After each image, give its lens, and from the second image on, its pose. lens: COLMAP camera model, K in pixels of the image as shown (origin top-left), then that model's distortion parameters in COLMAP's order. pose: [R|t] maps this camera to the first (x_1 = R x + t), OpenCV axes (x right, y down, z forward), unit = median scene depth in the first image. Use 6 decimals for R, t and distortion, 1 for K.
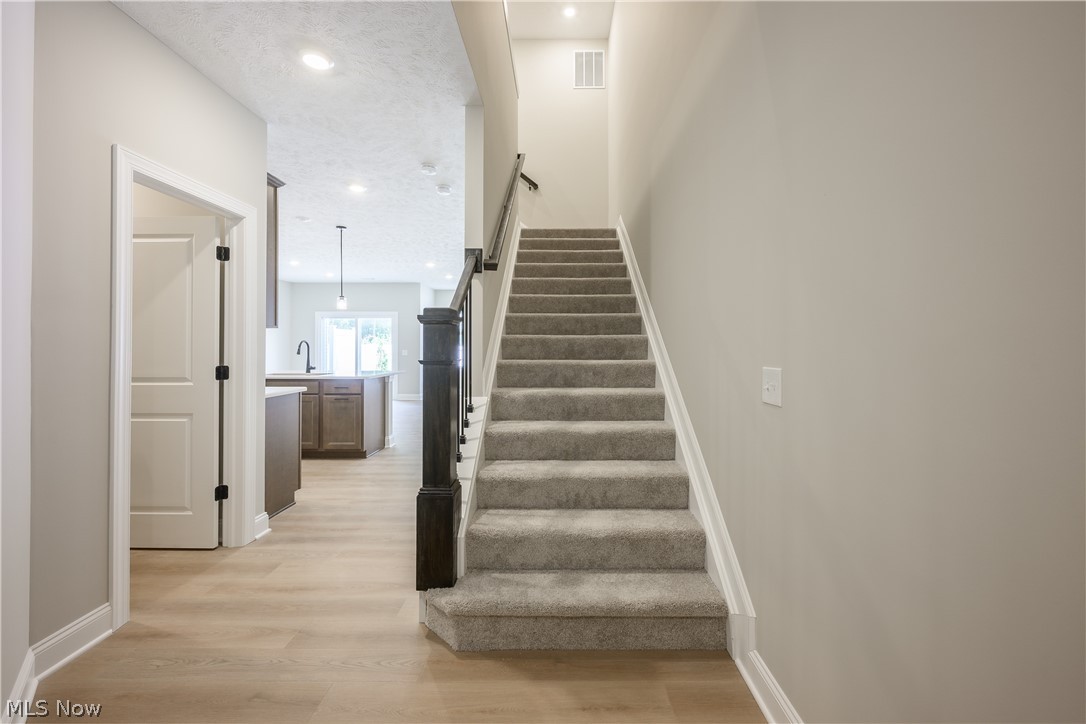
lens RADIAL K [[436.3, 0, 552.8], [0, 436.3, 352.0], [0, 0, 1]] dist [-0.000527, -0.000220]
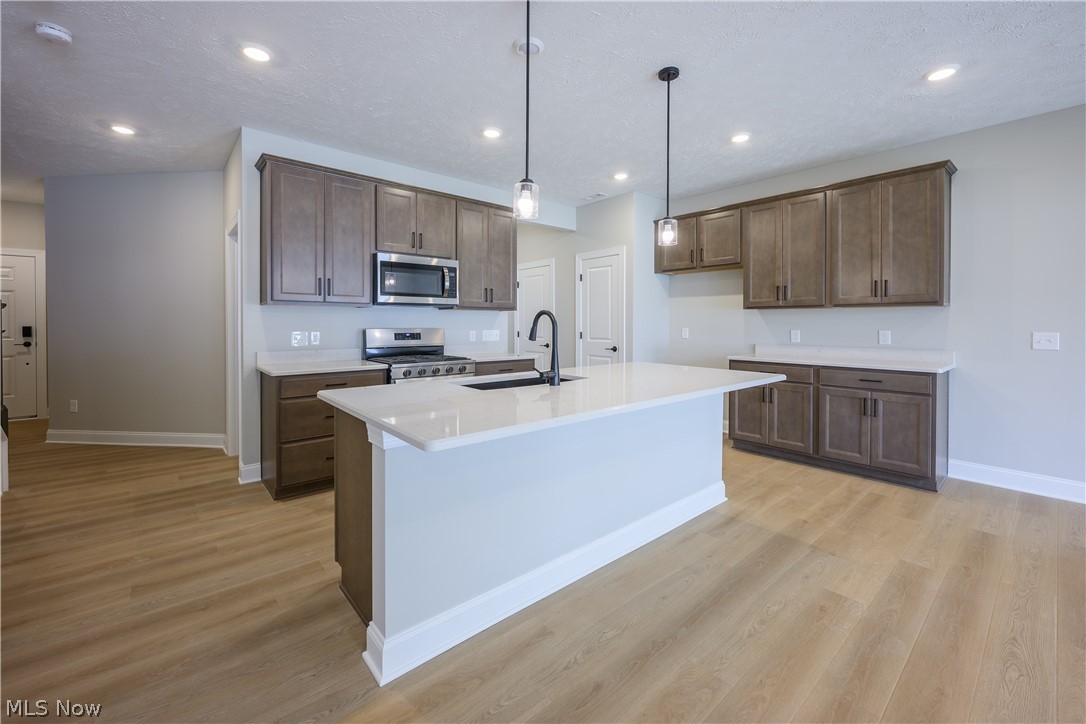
lens RADIAL K [[436.3, 0, 533.2], [0, 436.3, 323.4], [0, 0, 1]] dist [-0.000527, -0.000220]
pose [[-0.753048, -0.002057, -0.657962, -0.262803], [-0.012341, 0.999863, 0.010999, -0.018120], [0.657849, 0.016402, -0.752971, 1.308405]]
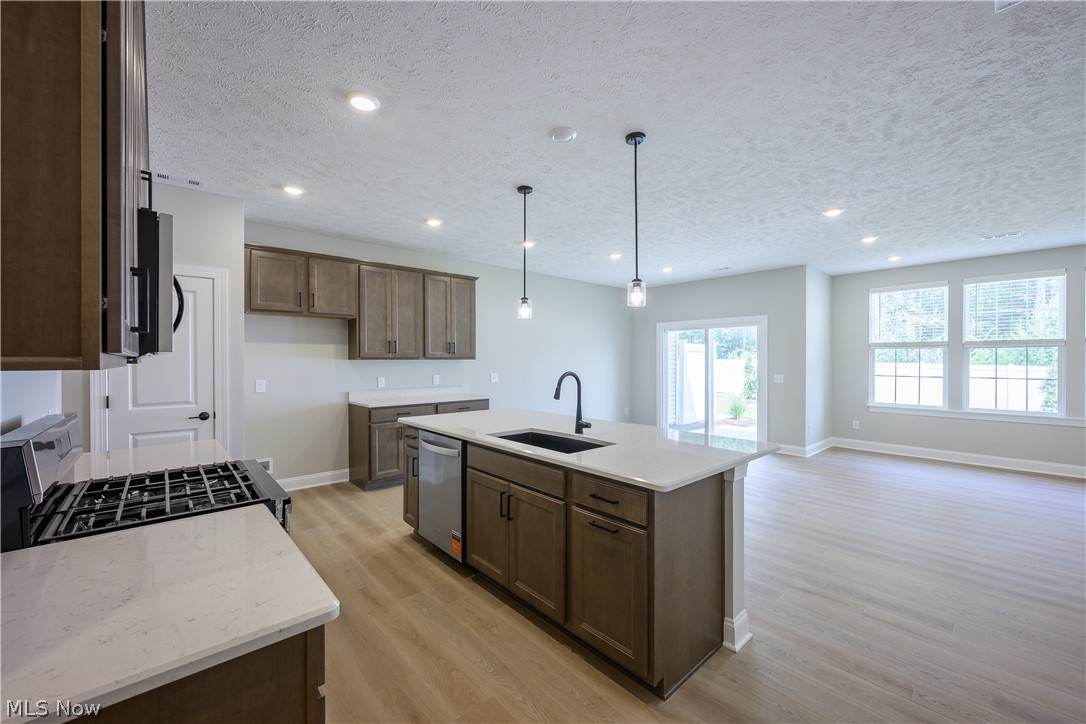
lens RADIAL K [[436.3, 0, 543.7], [0, 436.3, 358.4], [0, 0, 1]] dist [-0.000527, -0.000220]
pose [[0.680509, -0.003547, -0.732731, -0.205574], [-0.007359, 0.999905, -0.011675, -0.036232], [0.732703, 0.013337, 0.680418, 0.611657]]
